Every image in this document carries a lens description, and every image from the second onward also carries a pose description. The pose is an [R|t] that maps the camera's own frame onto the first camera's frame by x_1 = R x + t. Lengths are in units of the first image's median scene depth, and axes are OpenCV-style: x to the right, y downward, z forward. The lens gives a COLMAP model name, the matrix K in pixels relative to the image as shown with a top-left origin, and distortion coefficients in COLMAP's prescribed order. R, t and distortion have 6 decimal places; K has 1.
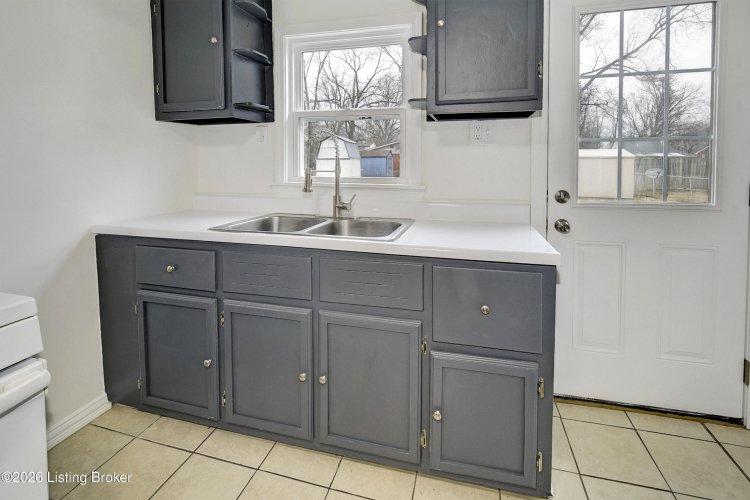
lens RADIAL K [[358.9, 0, 378.3], [0, 358.9, 175.8], [0, 0, 1]] dist [0.001198, -0.000087]
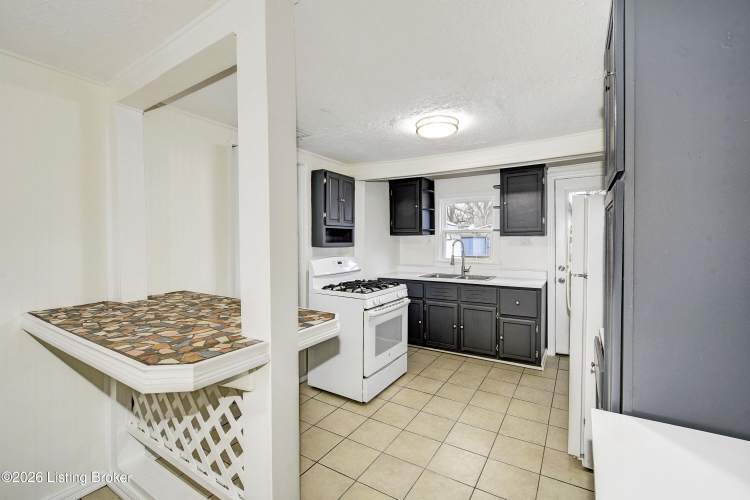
lens RADIAL K [[330.6, 0, 378.8], [0, 330.6, 244.7], [0, 0, 1]] dist [0.016639, -0.009691]
pose [[0.958707, 0.002698, -0.284384, -0.028104], [-0.010648, 0.999594, -0.026412, -0.029525], [0.284198, 0.028350, 0.958347, -1.496997]]
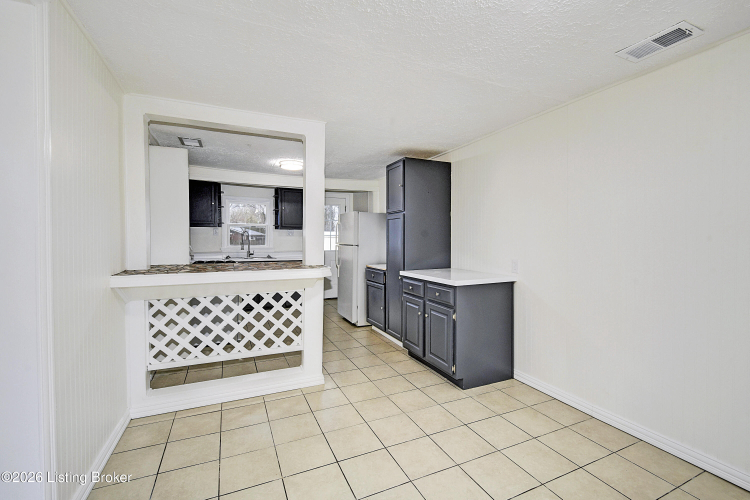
lens RADIAL K [[330.6, 0, 378.8], [0, 330.6, 244.7], [0, 0, 1]] dist [0.016639, -0.009691]
pose [[0.768915, -0.006385, 0.639319, -1.191485], [0.023565, 0.999554, -0.018359, 0.087824], [-0.638916, 0.029182, 0.768723, -2.420858]]
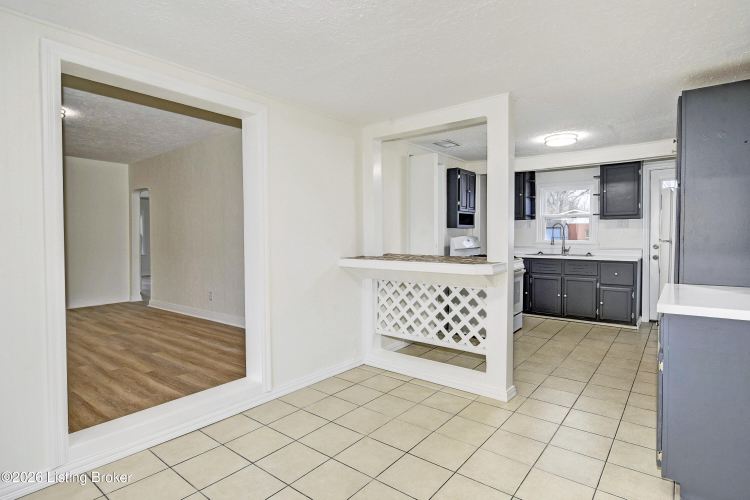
lens RADIAL K [[392.7, 0, 376.5], [0, 392.7, 244.8], [0, 0, 1]] dist [0.001451, 0.000043]
pose [[0.917735, 0.006685, -0.397136, -0.266329], [-0.011793, 0.999876, -0.010419, 0.101419], [0.397017, 0.014246, 0.917701, -2.690551]]
